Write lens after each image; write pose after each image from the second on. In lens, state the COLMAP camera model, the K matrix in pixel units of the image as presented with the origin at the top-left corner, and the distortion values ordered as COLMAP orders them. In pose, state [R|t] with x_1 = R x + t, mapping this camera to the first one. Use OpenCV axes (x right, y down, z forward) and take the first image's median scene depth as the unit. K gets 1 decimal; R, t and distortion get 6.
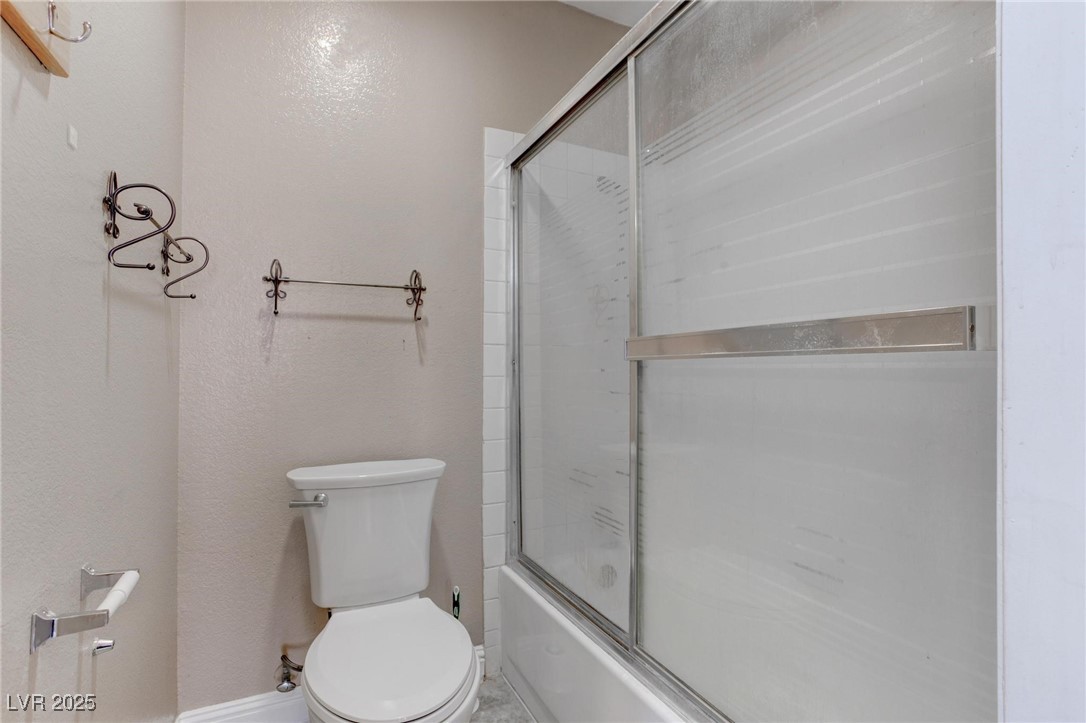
lens RADIAL K [[523.1, 0, 546.6], [0, 523.1, 363.6], [0, 0, 1]] dist [-0.063725, 0.035242]
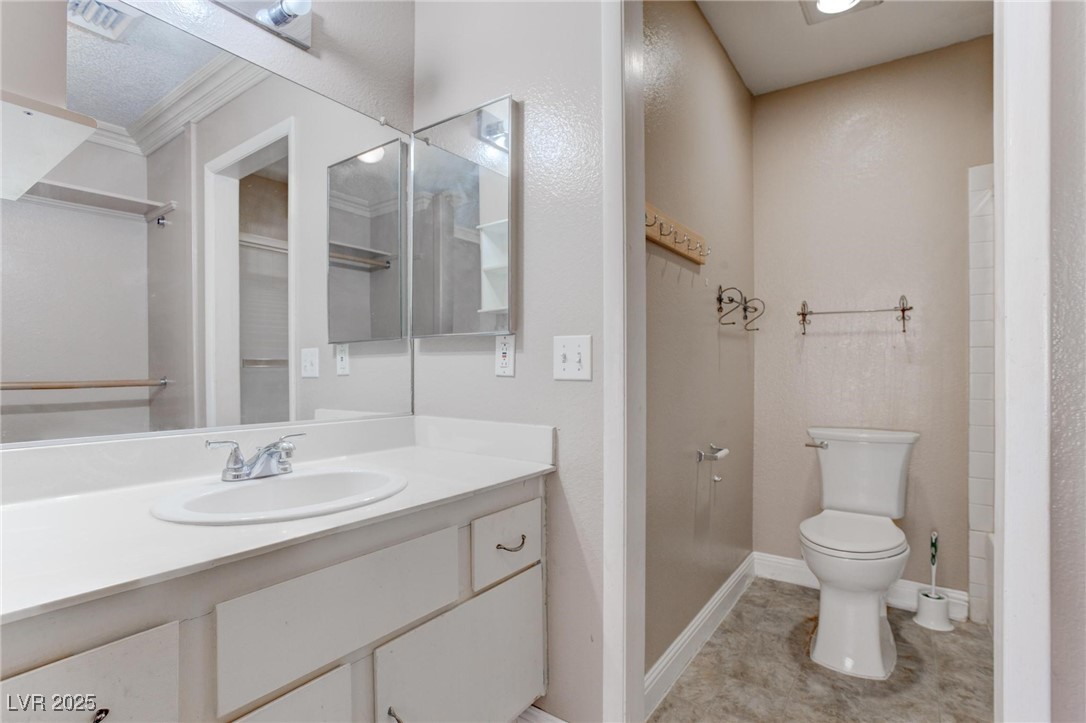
lens RADIAL K [[523.1, 0, 546.6], [0, 523.1, 363.6], [0, 0, 1]] dist [-0.063725, 0.035242]
pose [[0.478483, -0.001596, -0.878095, 0.597147], [0.006642, 0.999976, 0.001802, -0.008870], [0.878072, -0.006694, 0.478482, -0.591821]]
